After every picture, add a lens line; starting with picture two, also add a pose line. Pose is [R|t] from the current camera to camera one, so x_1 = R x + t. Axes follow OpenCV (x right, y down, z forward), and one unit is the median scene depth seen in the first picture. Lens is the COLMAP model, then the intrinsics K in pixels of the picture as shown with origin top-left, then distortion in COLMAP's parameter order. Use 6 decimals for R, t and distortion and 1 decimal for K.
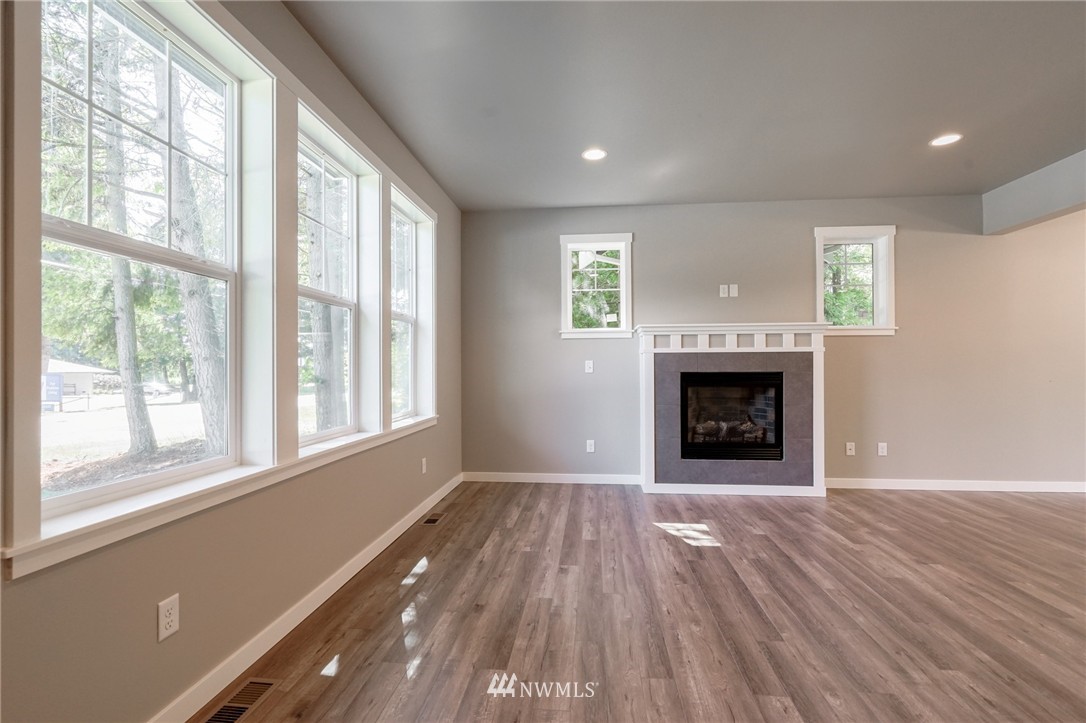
lens RADIAL K [[487.1, 0, 542.5], [0, 487.1, 364.5], [0, 0, 1]] dist [-0.004870, 0.001069]
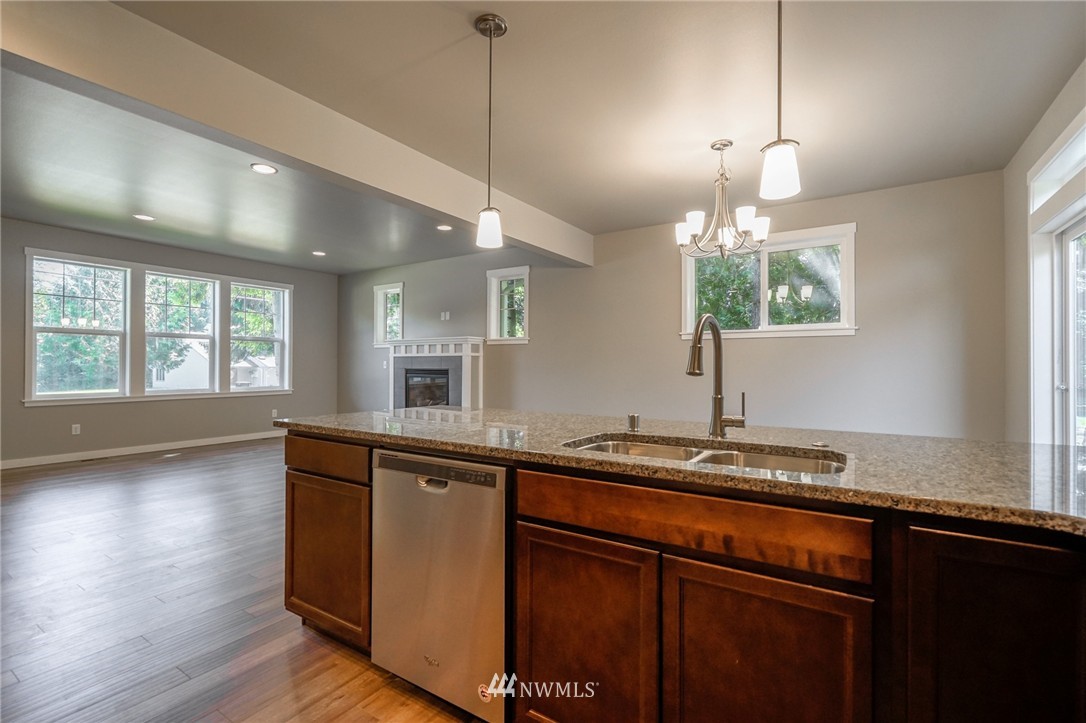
lens RADIAL K [[487.1, 0, 546.3], [0, 487.1, 364.6], [0, 0, 1]] dist [-0.004870, 0.001069]
pose [[0.891647, 0.004293, -0.452712, 1.437536], [-0.004951, 0.999988, -0.000268, 0.000384], [0.452705, 0.002480, 0.891657, -0.238998]]
